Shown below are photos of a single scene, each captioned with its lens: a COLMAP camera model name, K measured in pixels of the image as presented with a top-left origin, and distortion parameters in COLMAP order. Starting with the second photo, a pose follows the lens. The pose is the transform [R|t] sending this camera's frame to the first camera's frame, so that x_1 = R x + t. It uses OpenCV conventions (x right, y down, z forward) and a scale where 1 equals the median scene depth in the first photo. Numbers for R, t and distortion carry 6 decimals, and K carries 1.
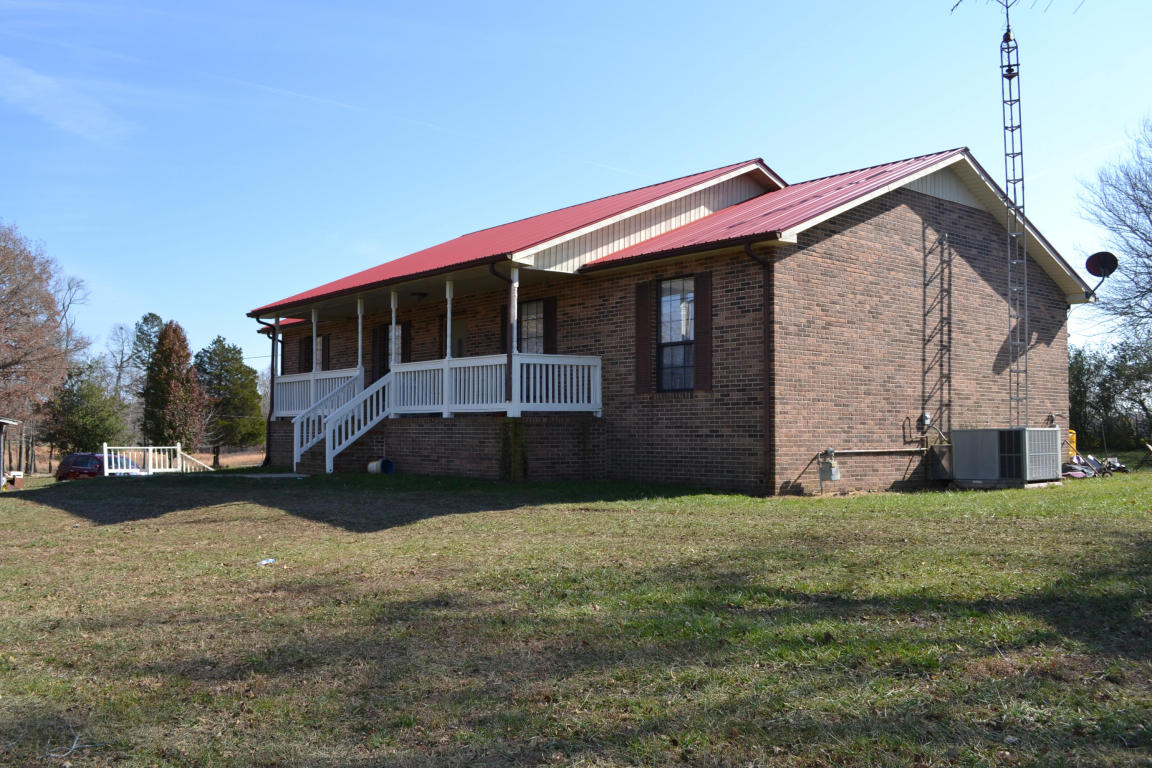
lens RADIAL K [[1051.4, 0, 576.0], [0, 1051.4, 384.0], [0, 0, 1]] dist [-0.072661, -0.009381]
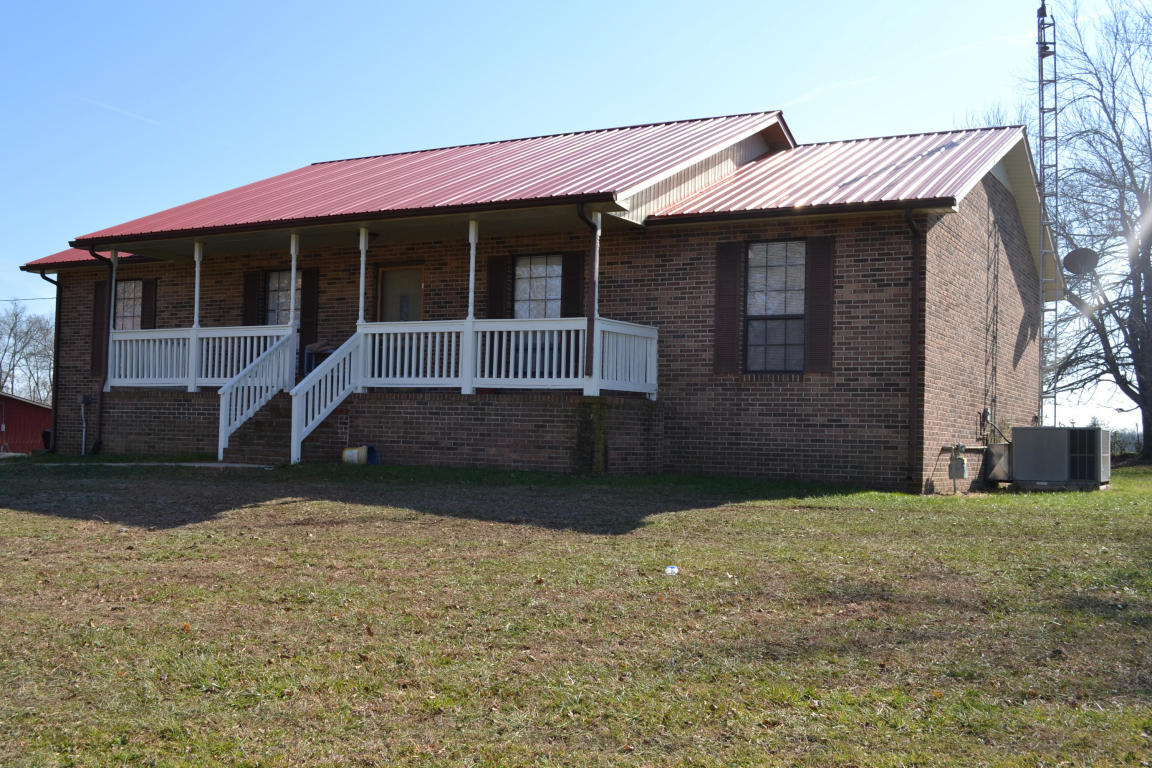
lens RADIAL K [[1250.2, 0, 576.0], [0, 1250.2, 384.0], [0, 0, 1]] dist [-0.059455, 0.024195]
pose [[0.933332, 0.039982, 0.356782, -0.401003], [-0.042615, 0.999091, -0.000482, 0.022399], [-0.356477, -0.014755, 0.934188, 0.103386]]
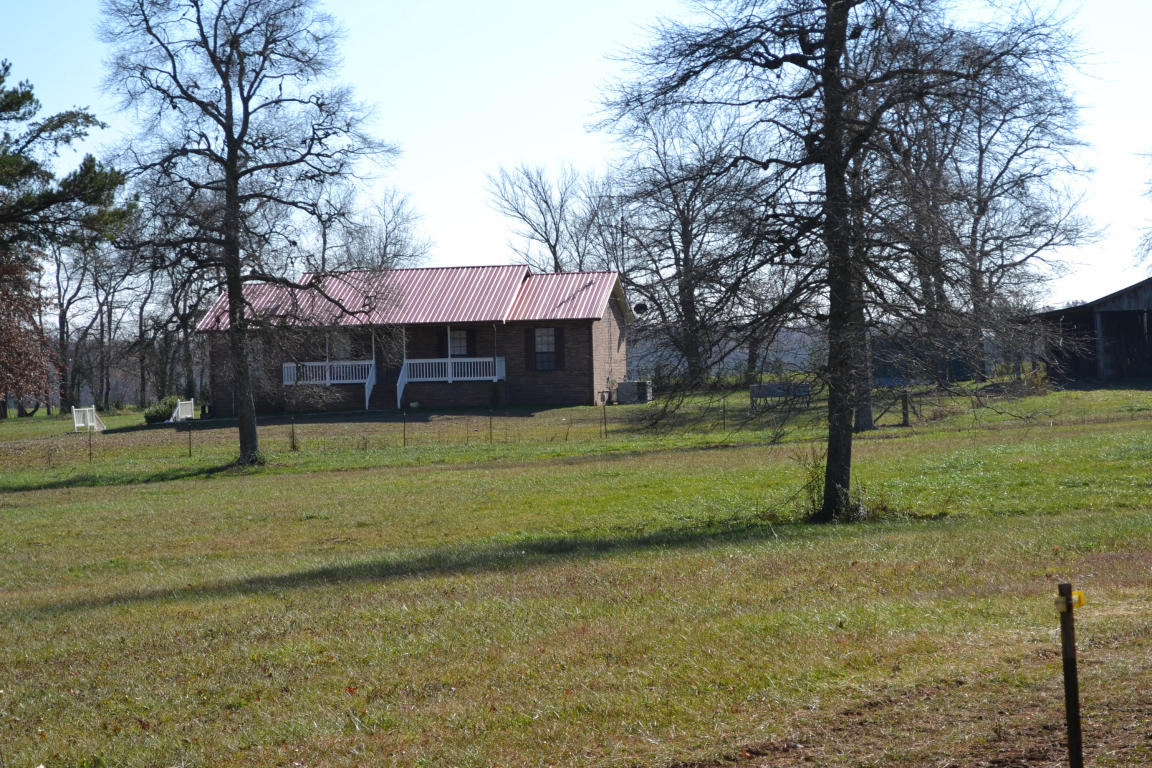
lens RADIAL K [[2678.4, 0, 576.0], [0, 2678.4, 384.0], [0, 0, 1]] dist [0.062835, 0.278417]
pose [[0.760280, -0.026969, 0.649036, -4.063554], [-0.000658, 0.999105, 0.042286, -0.235102], [-0.649596, -0.032576, 0.759582, -4.015595]]
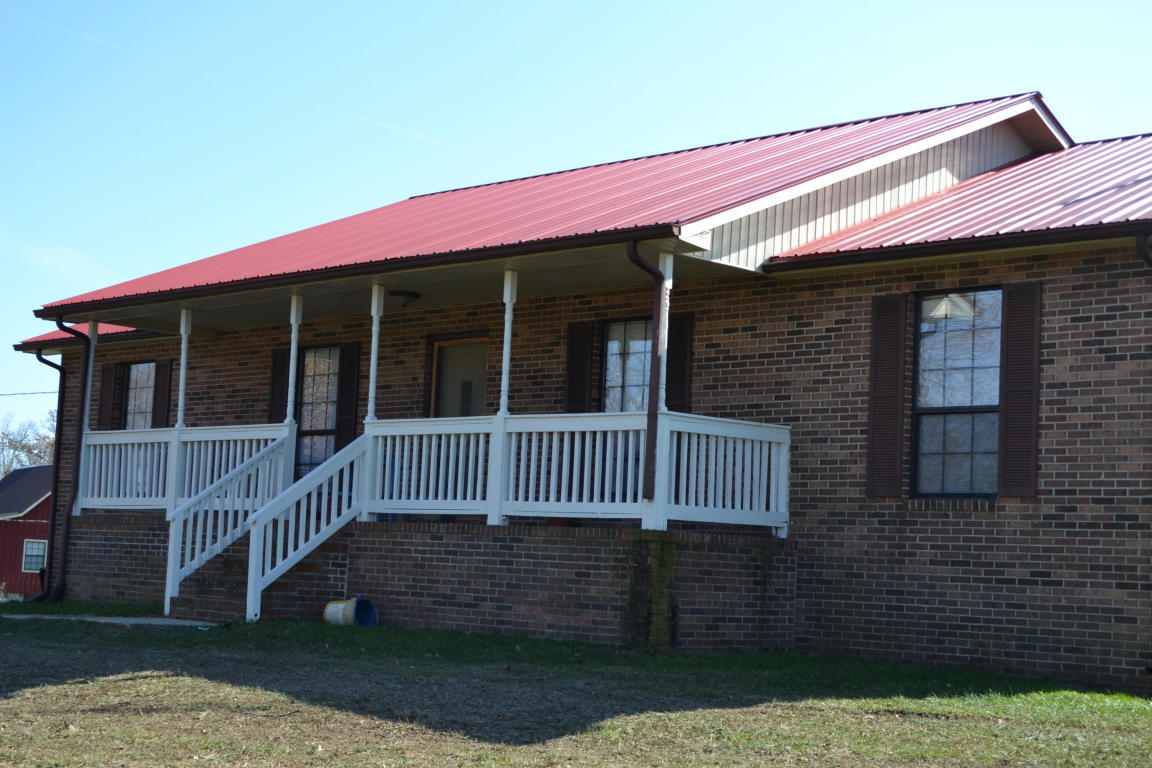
lens RADIAL K [[1792.2, 0, 576.0], [0, 1792.2, 384.0], [0, 0, 1]] dist [-0.020382, 0.035314]
pose [[0.991544, 0.058525, 0.115821, -0.202125], [-0.051832, 0.996853, -0.059983, 0.013692], [-0.118967, 0.053473, 0.991457, 0.094562]]
